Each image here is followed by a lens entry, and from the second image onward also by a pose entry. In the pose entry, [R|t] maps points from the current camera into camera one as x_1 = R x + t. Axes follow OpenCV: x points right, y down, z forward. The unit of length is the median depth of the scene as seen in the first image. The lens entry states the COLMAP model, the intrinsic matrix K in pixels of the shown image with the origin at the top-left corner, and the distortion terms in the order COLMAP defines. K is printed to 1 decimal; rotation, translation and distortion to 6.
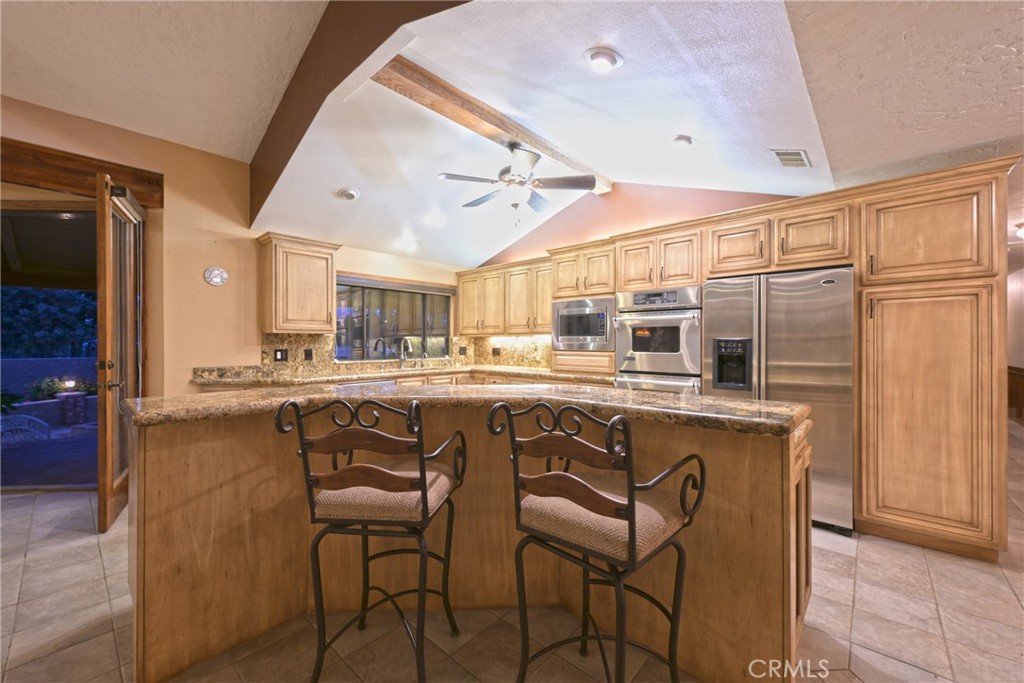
lens RADIAL K [[402.2, 0, 504.1], [0, 402.2, 342.6], [0, 0, 1]] dist [0.001919, 0.000307]
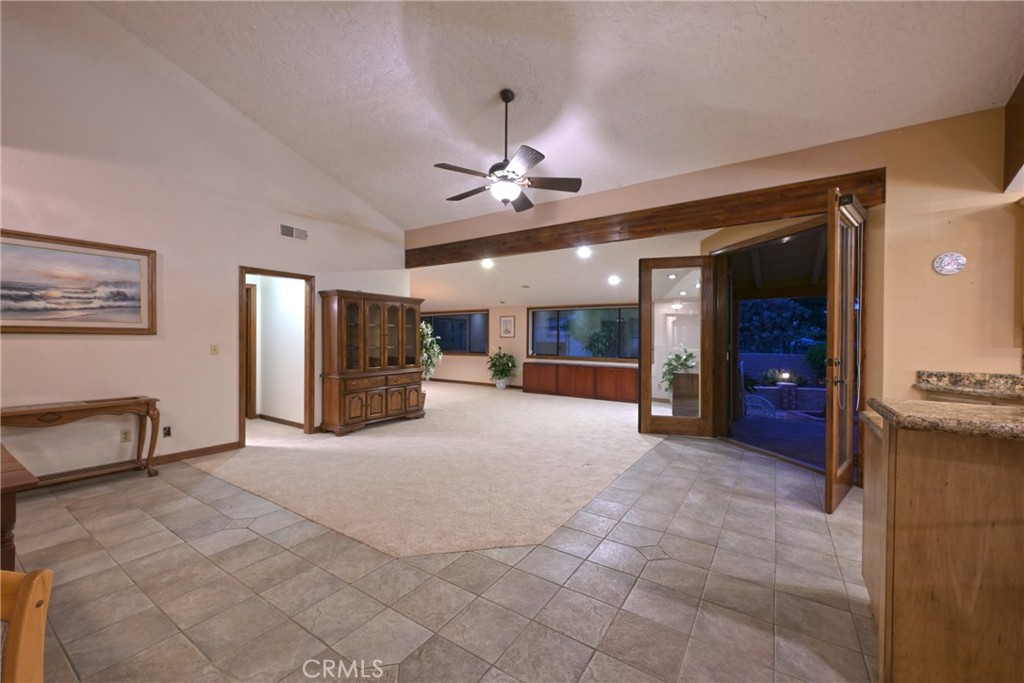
lens RADIAL K [[402.2, 0, 512.5], [0, 402.2, 342.4], [0, 0, 1]] dist [0.001919, 0.000307]
pose [[0.159419, 0.008714, -0.987173, -0.031255], [-0.008370, 0.999937, 0.007475, 0.000339], [0.987175, 0.007071, 0.159482, -0.026145]]
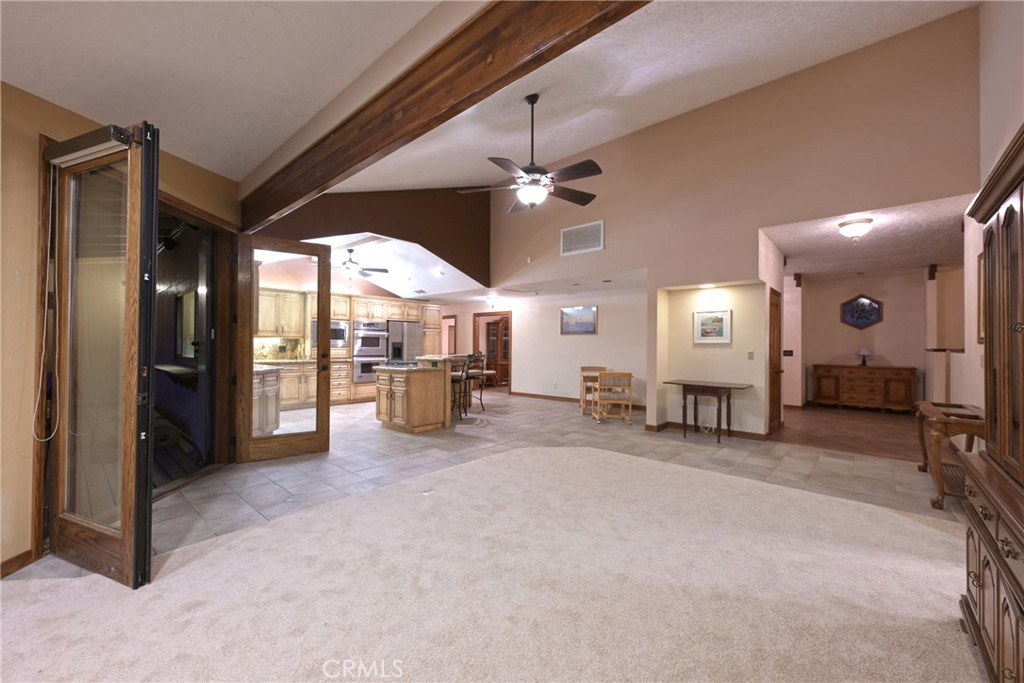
lens RADIAL K [[402.2, 0, 506.4], [0, 402.2, 341.7], [0, 0, 1]] dist [0.001919, 0.000307]
pose [[-0.003094, 0.007616, 0.999966, -1.884821], [-0.004392, 0.999961, -0.007629, 0.004841], [-0.999986, -0.004416, -0.003060, 0.164223]]
